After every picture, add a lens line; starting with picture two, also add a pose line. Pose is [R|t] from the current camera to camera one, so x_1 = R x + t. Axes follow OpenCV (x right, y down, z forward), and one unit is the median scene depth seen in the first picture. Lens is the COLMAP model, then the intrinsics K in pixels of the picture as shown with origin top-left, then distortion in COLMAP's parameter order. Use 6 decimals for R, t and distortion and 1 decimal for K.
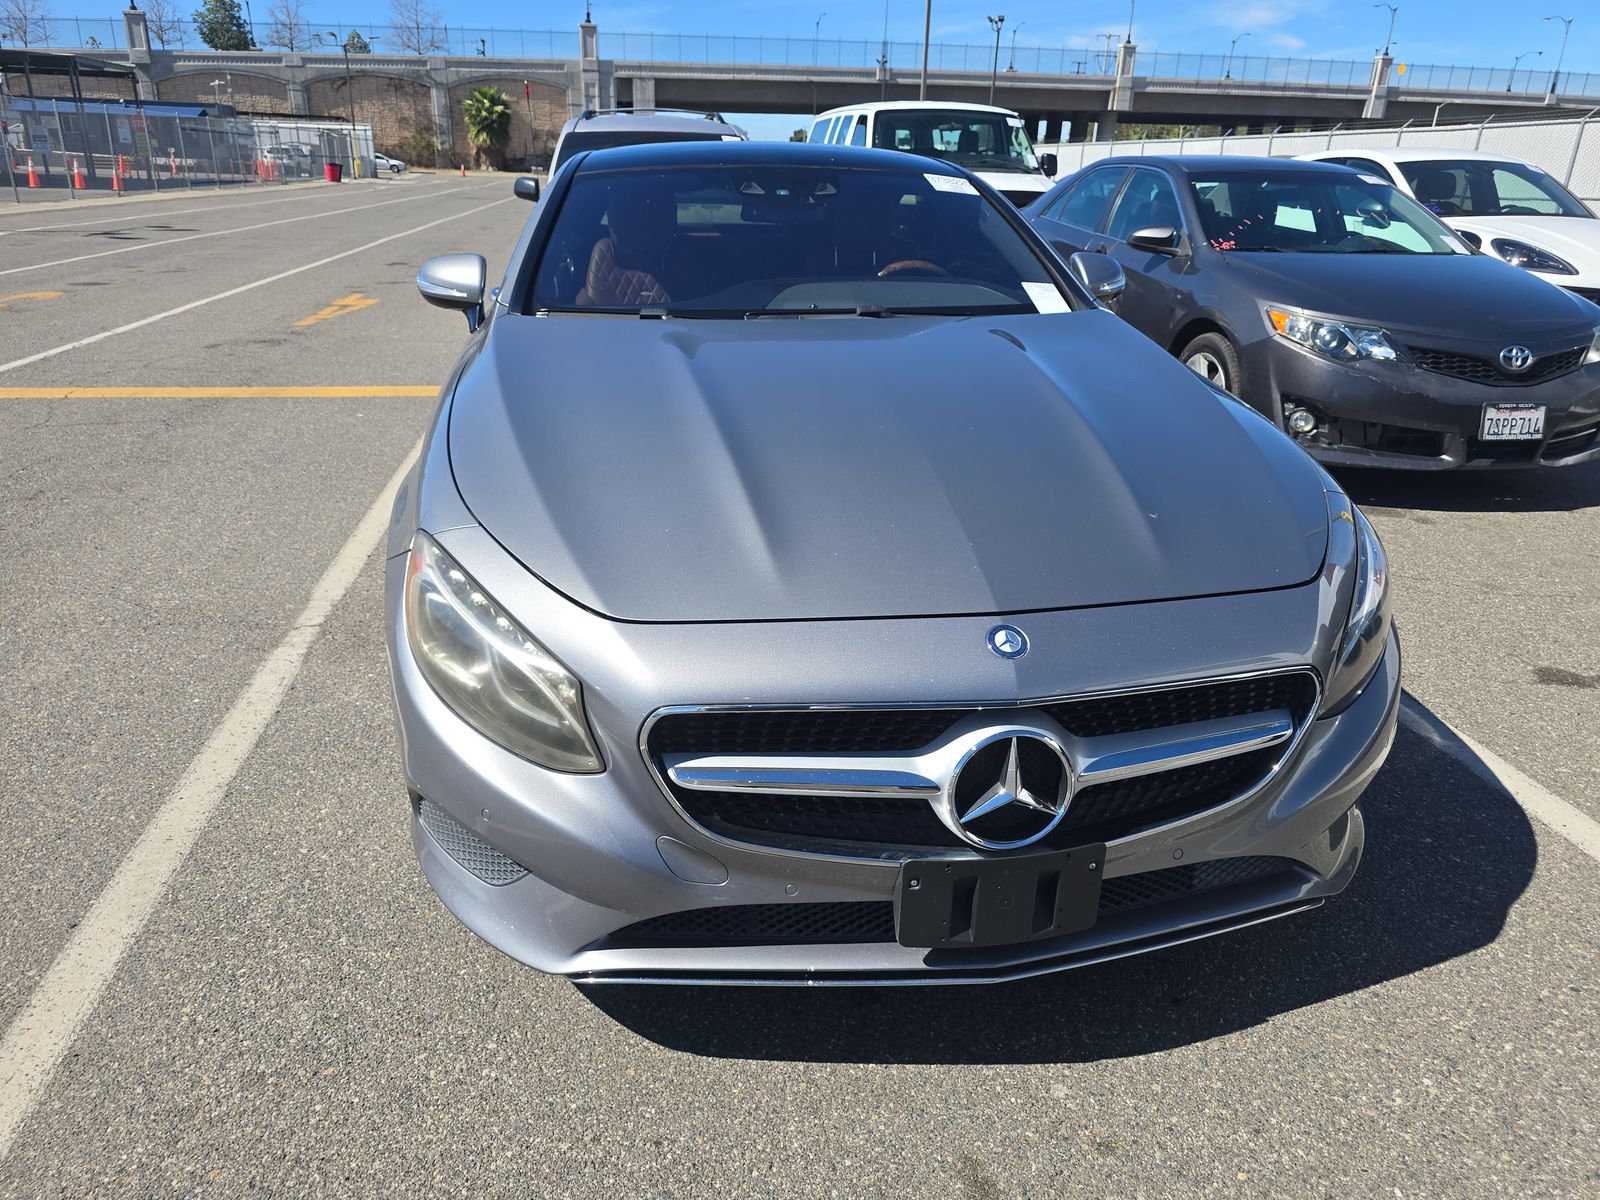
lens RADIAL K [[1091.1, 0, 811.3], [0, 1091.1, 625.3], [0, 0, 1]] dist [0.028513, -0.026475]
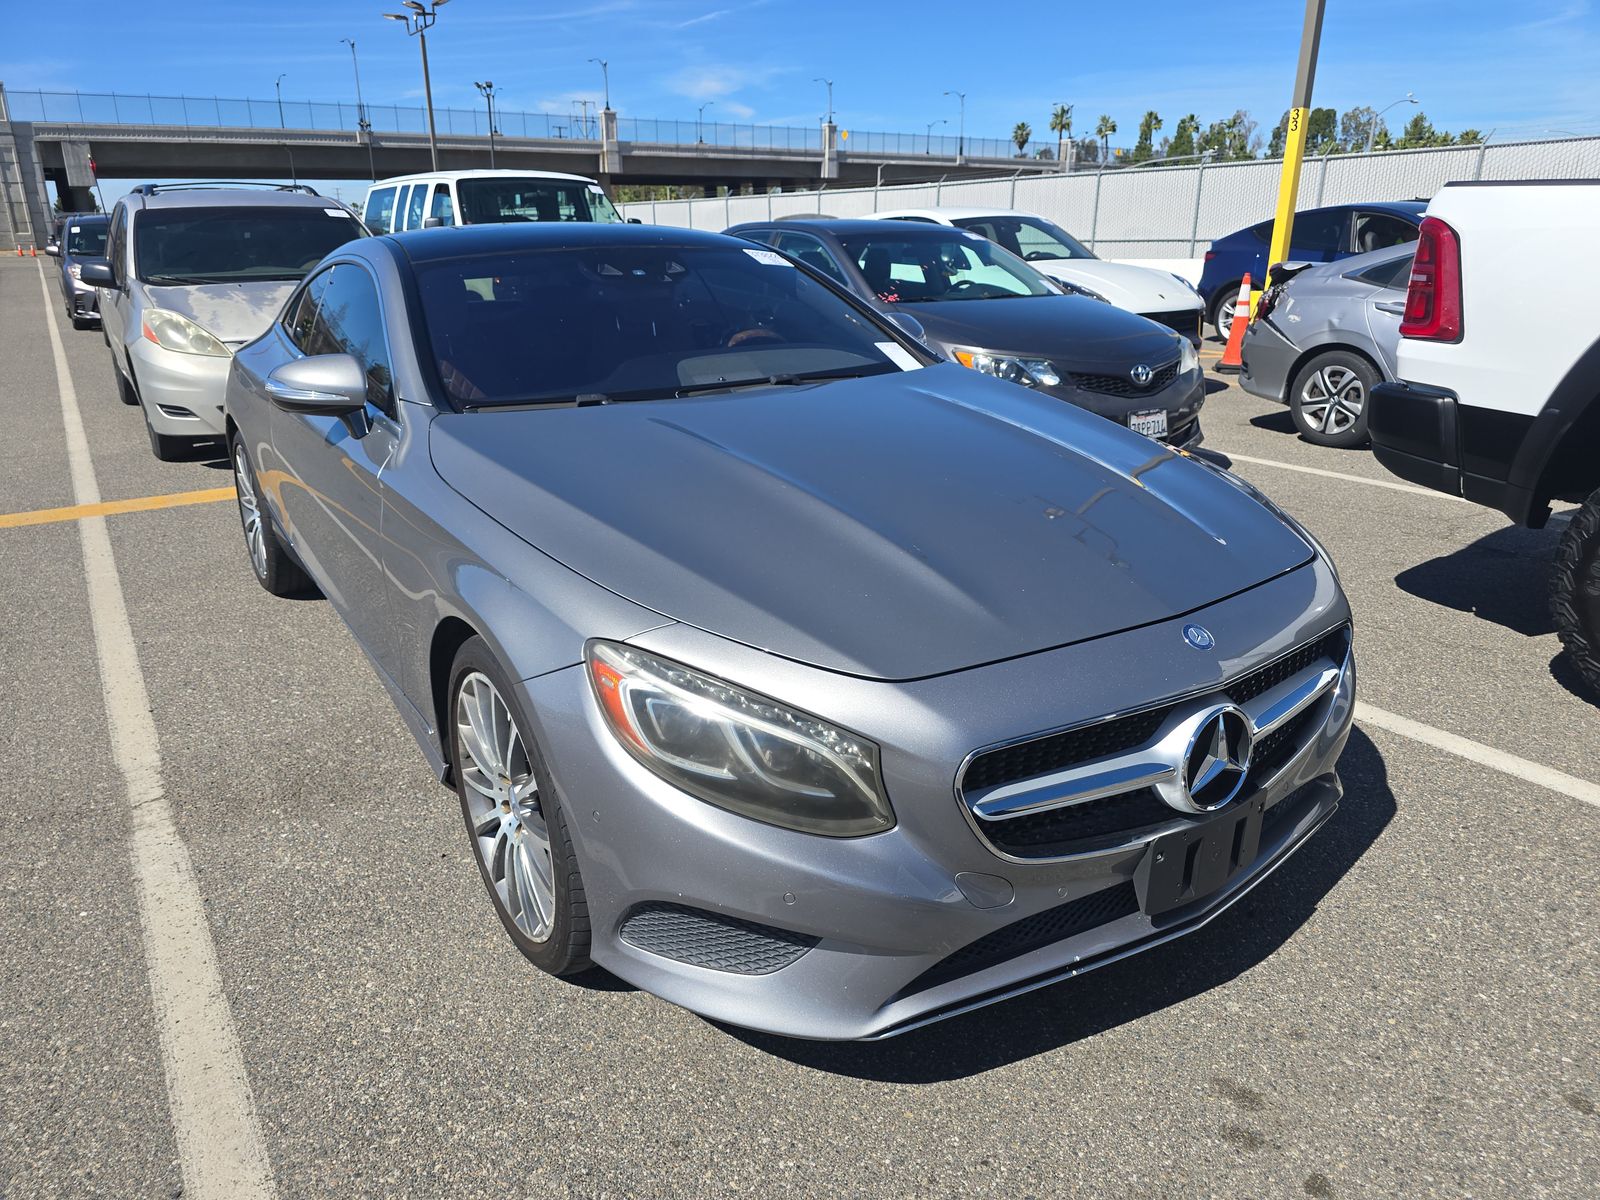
lens RADIAL K [[1091.1, 0, 811.3], [0, 1091.1, 625.3], [0, 0, 1]] dist [0.028513, -0.026475]
pose [[0.908257, -0.169218, 0.382667, -0.141467], [0.186876, 0.982341, -0.009152, -0.014021], [-0.374360, 0.079824, 0.923841, 0.009336]]
